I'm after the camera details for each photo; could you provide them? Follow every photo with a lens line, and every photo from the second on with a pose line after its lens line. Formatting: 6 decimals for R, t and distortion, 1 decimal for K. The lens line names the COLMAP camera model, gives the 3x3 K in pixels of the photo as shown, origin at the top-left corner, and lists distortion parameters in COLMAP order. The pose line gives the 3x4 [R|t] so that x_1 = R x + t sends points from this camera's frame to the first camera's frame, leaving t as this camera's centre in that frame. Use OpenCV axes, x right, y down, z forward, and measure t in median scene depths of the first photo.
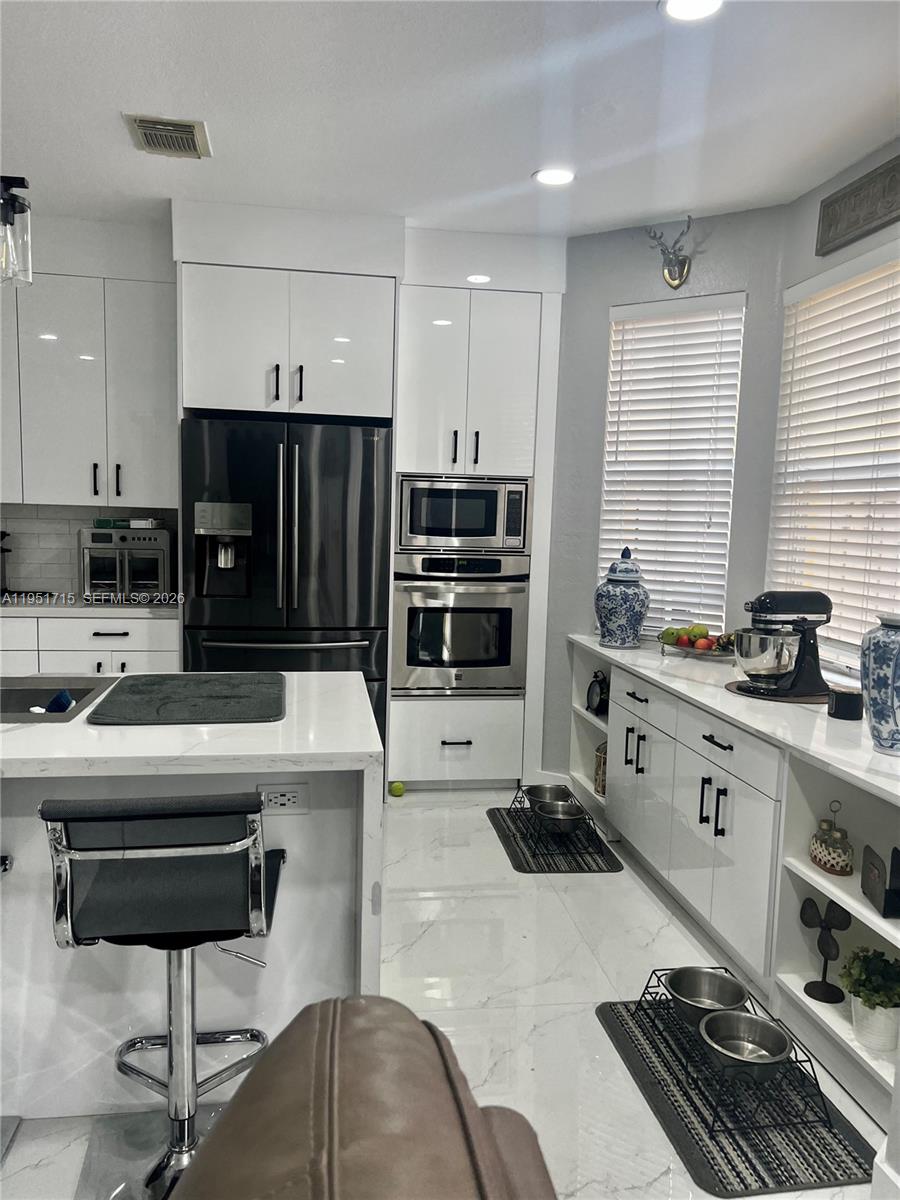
lens RADIAL K [[903.6, 0, 438.4], [0, 903.6, 605.3], [0, 0, 1]] dist [0.056076, -0.062209]
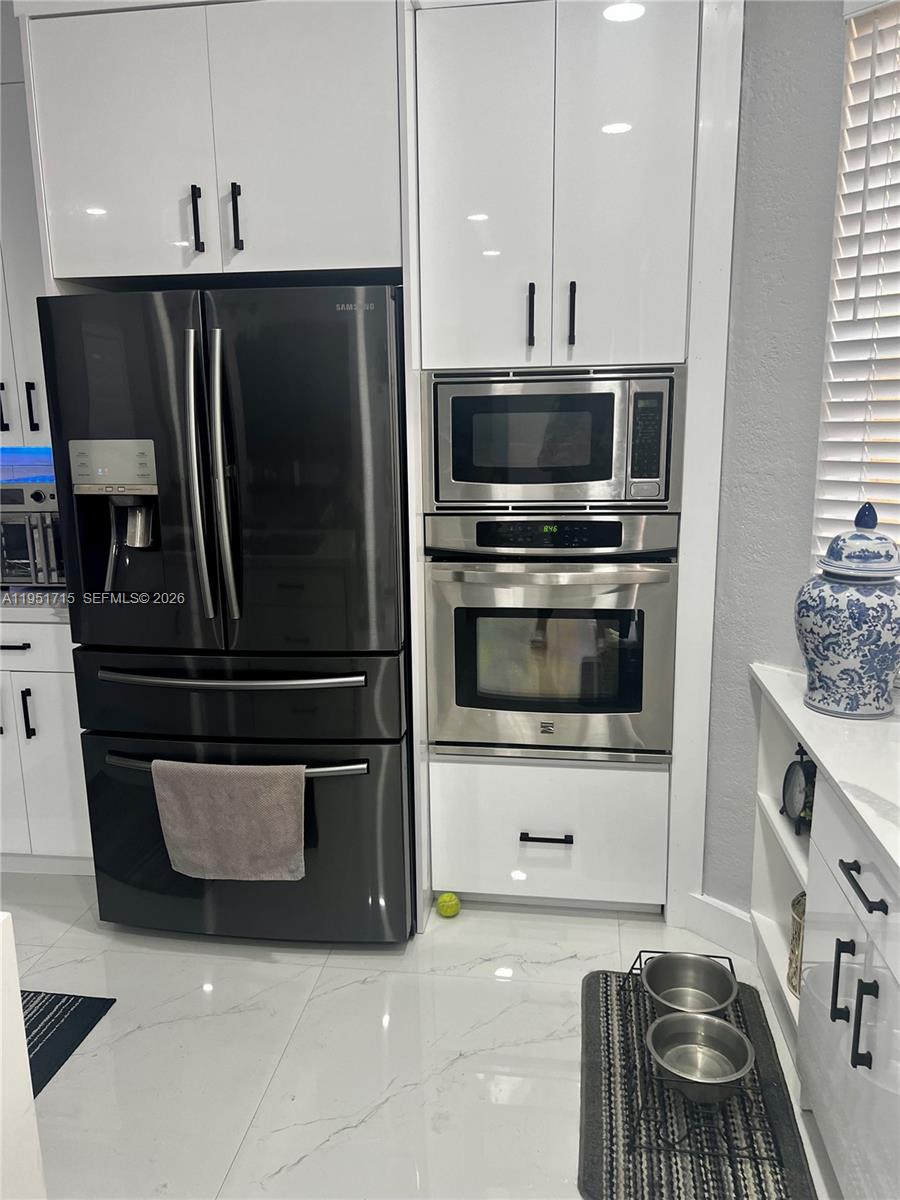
lens RADIAL K [[903.6, 0, 439.1], [0, 903.6, 593.3], [0, 0, 1]] dist [0.056076, -0.062209]
pose [[0.957054, 0.014061, -0.289570, 0.132479], [0.012321, 0.995948, 0.089086, -0.062633], [0.289649, -0.088828, 0.953002, 0.480739]]
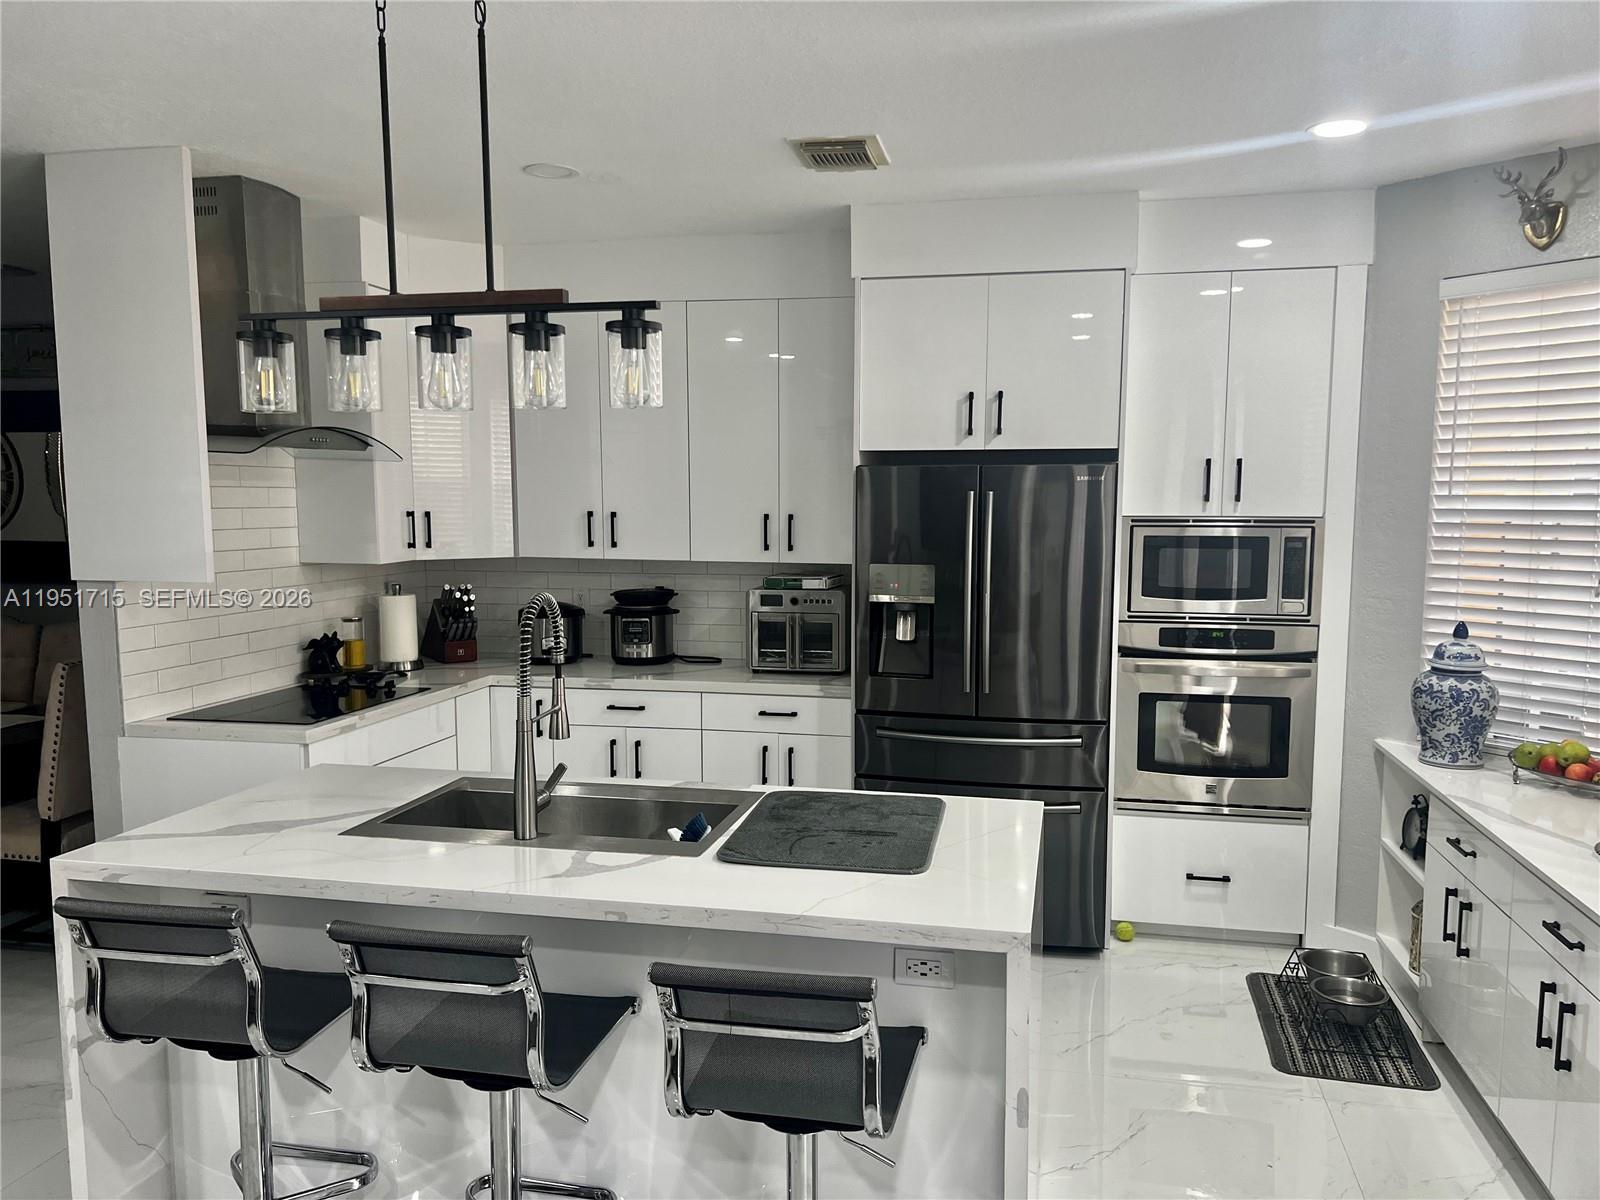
lens RADIAL K [[1204.8, 0, 802.4], [0, 1204.8, 610.9], [0, 0, 1]] dist [0.056076, -0.062209]
pose [[0.934805, 0.009305, -0.355041, 0.065916], [-0.012204, 0.999908, -0.005927, -0.060892], [0.354953, 0.009873, 0.934832, -0.057872]]
